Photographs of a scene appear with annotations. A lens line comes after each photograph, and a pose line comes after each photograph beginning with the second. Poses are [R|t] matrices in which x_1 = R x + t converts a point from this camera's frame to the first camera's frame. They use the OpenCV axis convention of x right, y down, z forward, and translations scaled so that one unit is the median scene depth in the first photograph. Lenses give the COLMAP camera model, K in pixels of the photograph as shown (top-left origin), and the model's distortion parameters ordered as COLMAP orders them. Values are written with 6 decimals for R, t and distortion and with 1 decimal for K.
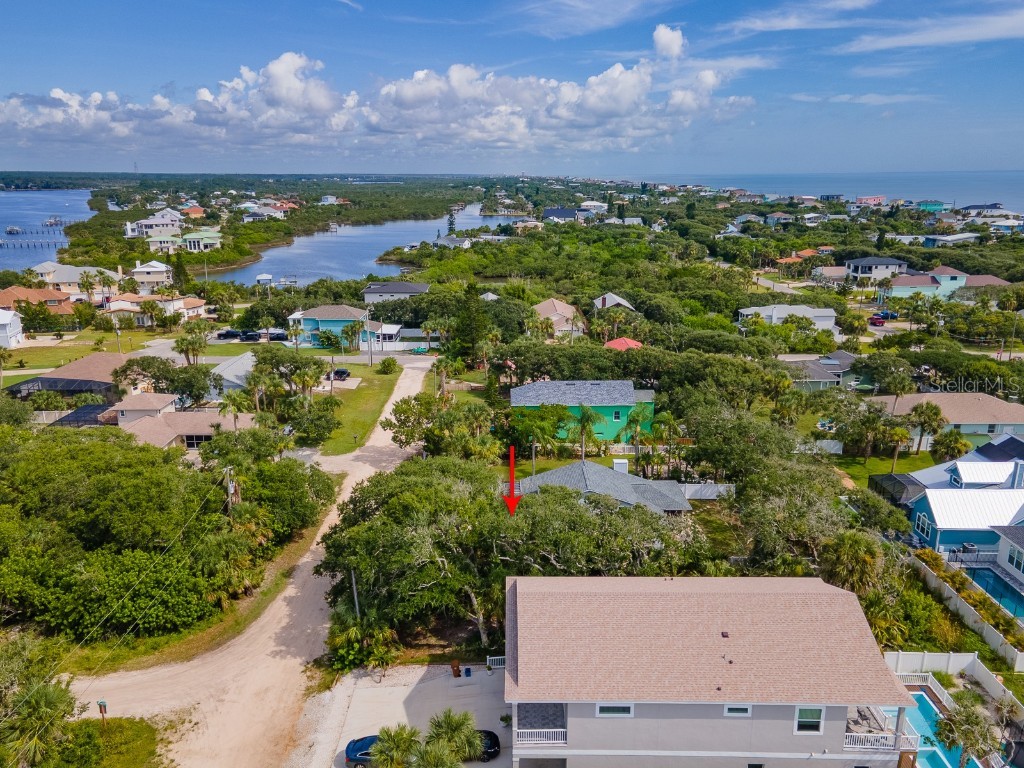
lens RADIAL K [[756.3, 0, 488.9], [0, 756.3, 389.7], [0, 0, 1]] dist [0.049493, -0.006743]
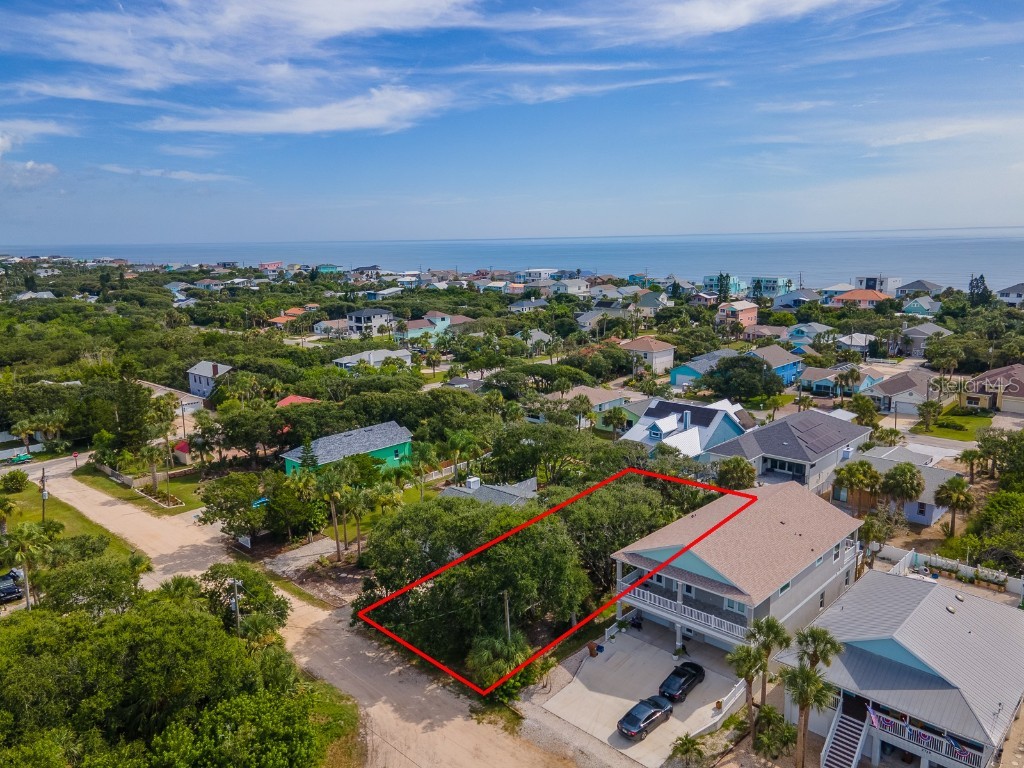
lens RADIAL K [[756.3, 0, 510.5], [0, 756.3, 390.4], [0, 0, 1]] dist [0.049493, -0.006743]
pose [[0.677066, -0.154146, 0.719598, -0.200407], [0.215551, 0.976472, 0.006360, -0.010688], [-0.703647, 0.150804, 0.694362, 0.054407]]
